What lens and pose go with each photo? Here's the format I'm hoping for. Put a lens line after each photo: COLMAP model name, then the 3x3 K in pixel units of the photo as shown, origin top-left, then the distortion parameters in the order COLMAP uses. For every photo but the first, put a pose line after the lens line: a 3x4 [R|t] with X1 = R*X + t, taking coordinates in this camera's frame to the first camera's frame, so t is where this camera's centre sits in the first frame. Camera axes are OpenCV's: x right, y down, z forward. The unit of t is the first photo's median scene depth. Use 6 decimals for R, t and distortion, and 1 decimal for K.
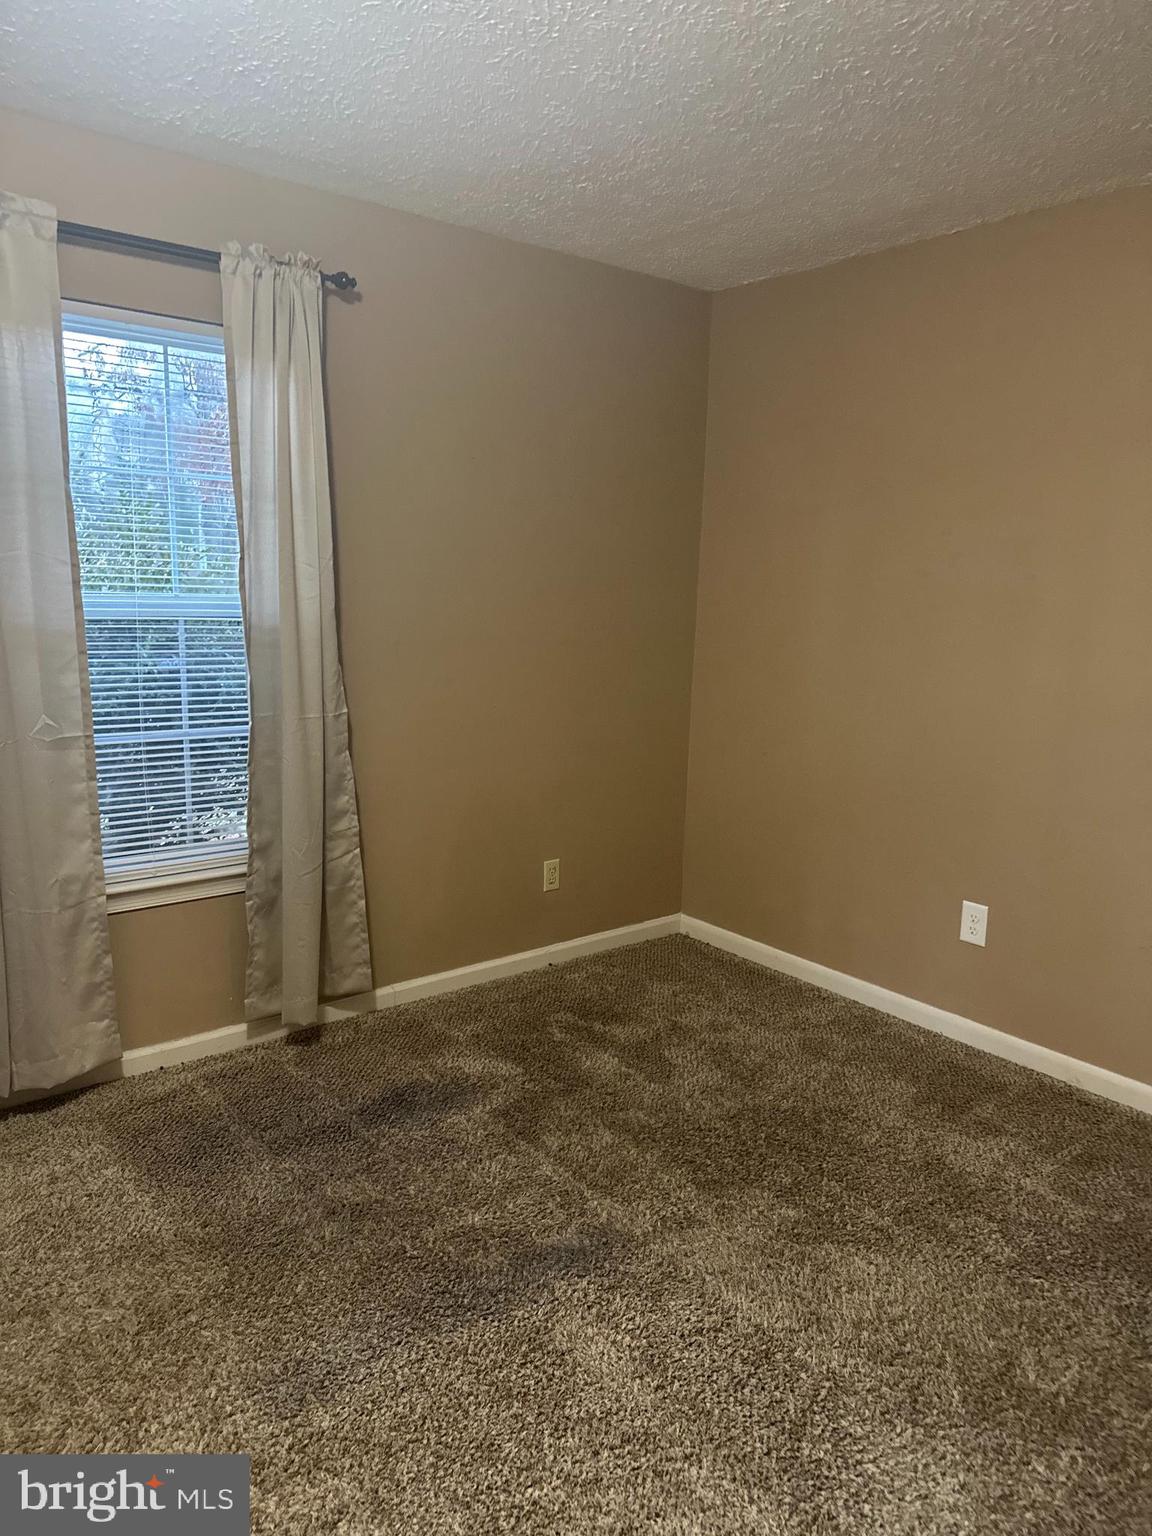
lens RADIAL K [[1074.5, 0, 581.3], [0, 1074.5, 768.1], [0, 0, 1]] dist [0.097452, -0.123106]
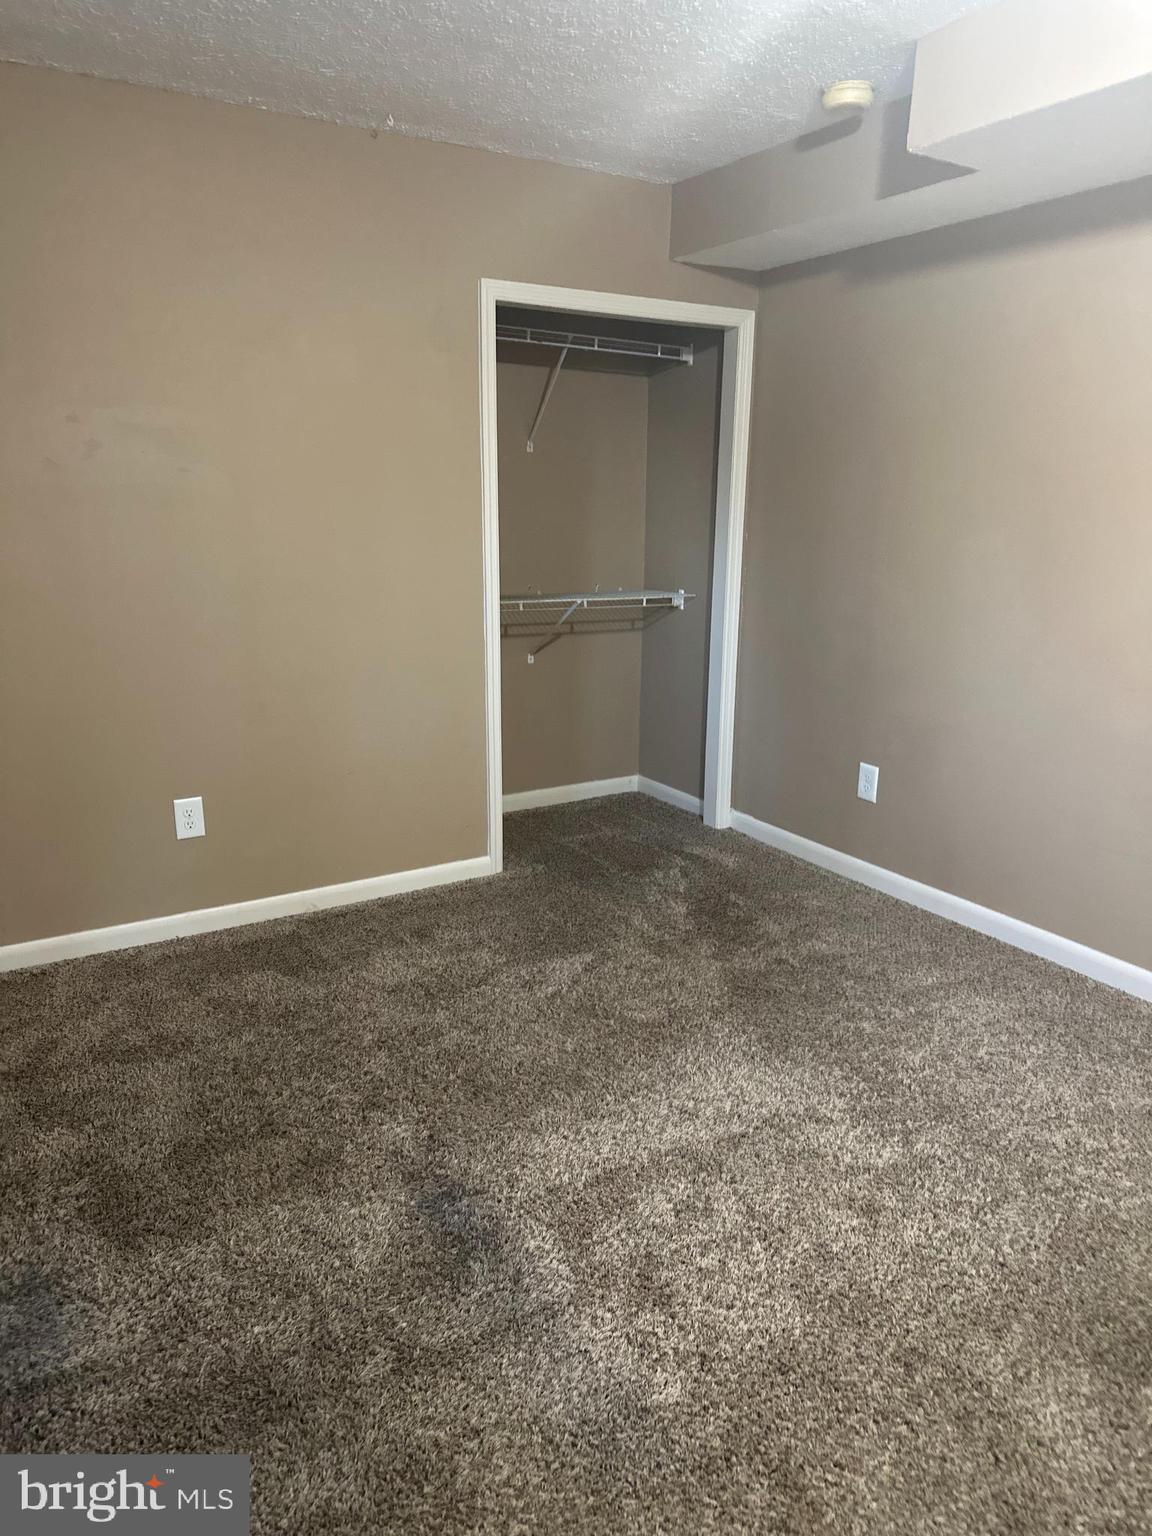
lens RADIAL K [[1074.5, 0, 581.3], [0, 1074.5, 768.1], [0, 0, 1]] dist [0.097452, -0.123106]
pose [[0.082795, -0.253618, 0.963755, -0.574175], [0.151364, 0.959055, 0.239378, -0.088832], [-0.985005, 0.126058, 0.117793, 0.515742]]
